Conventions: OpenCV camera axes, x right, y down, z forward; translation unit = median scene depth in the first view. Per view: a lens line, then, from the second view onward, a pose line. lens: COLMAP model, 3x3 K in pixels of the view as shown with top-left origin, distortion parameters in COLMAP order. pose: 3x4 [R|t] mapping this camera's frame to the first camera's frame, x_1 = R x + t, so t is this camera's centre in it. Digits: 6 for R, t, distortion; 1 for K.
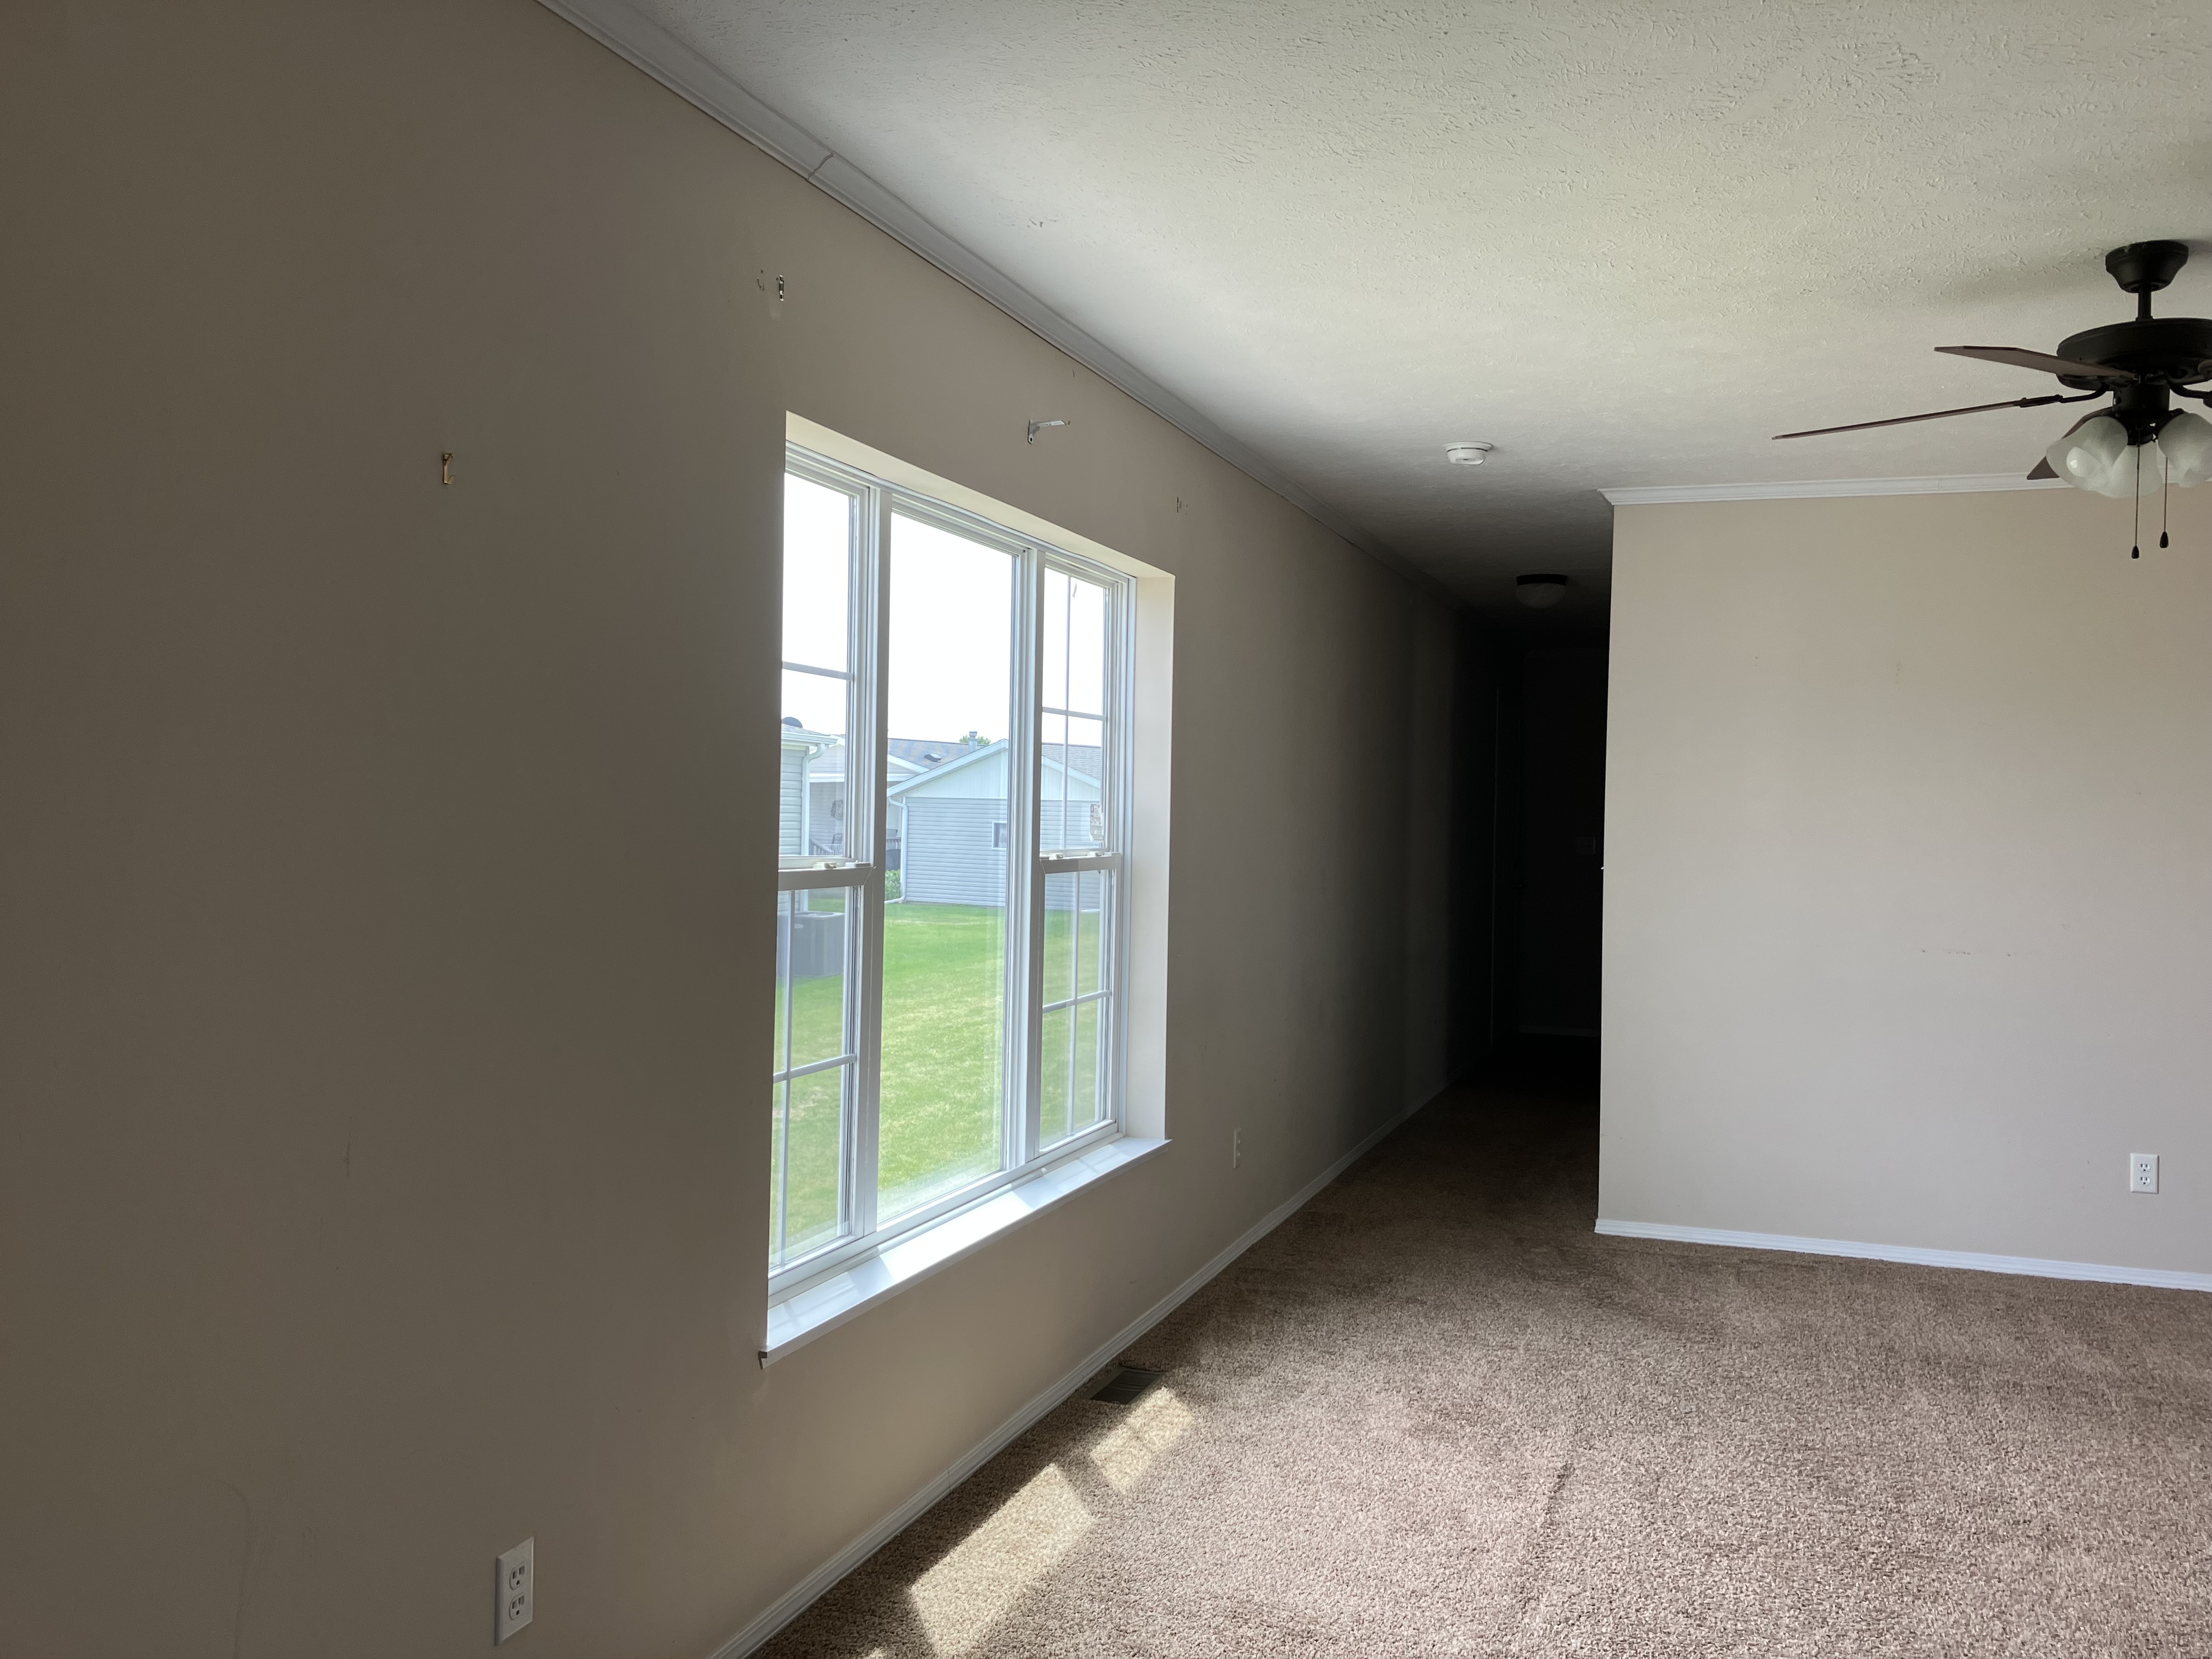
lens RADIAL K [[1811.0, 0, 1106.5], [0, 1811.0, 827.0], [0, 0, 1]] dist [-0.002773, -0.013694]
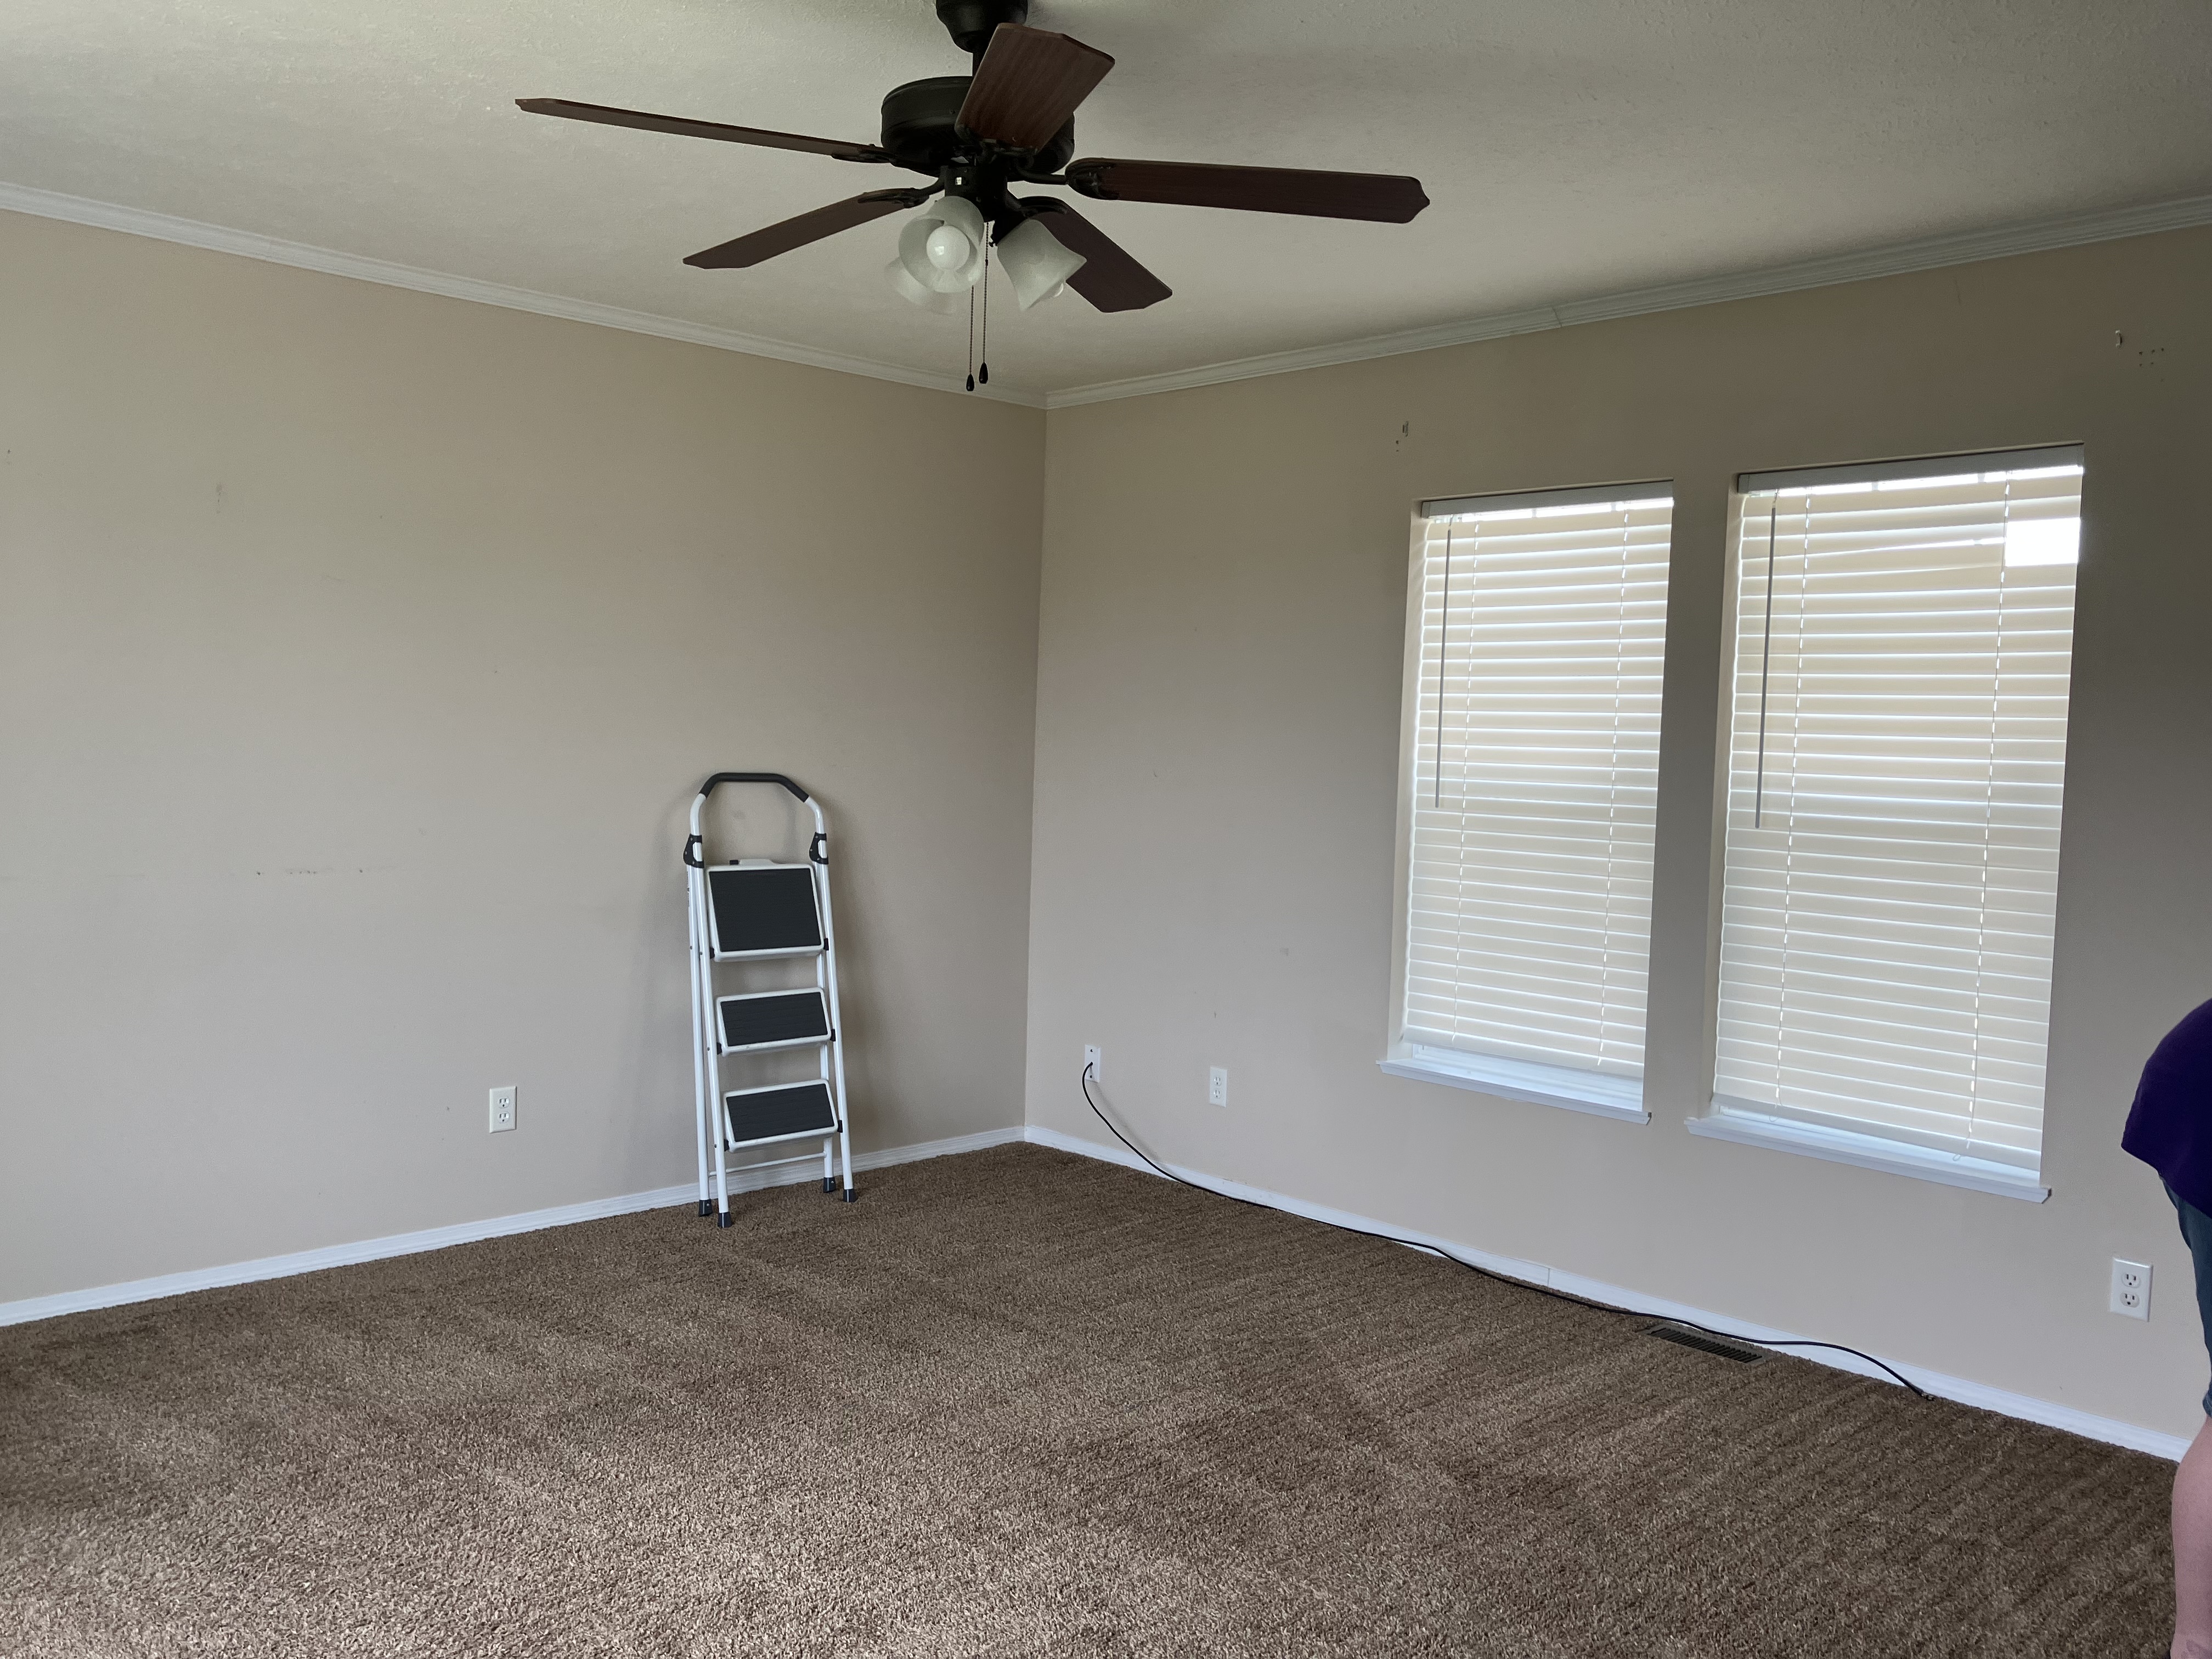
lens RADIAL K [[1811.0, 0, 1107.6], [0, 1811.0, 827.4], [0, 0, 1]] dist [-0.002773, -0.013694]
pose [[0.416807, -0.054650, 0.907351, -0.103266], [-0.014664, 0.997657, 0.066825, -0.007710], [-0.908877, -0.041158, 0.415029, 0.439121]]
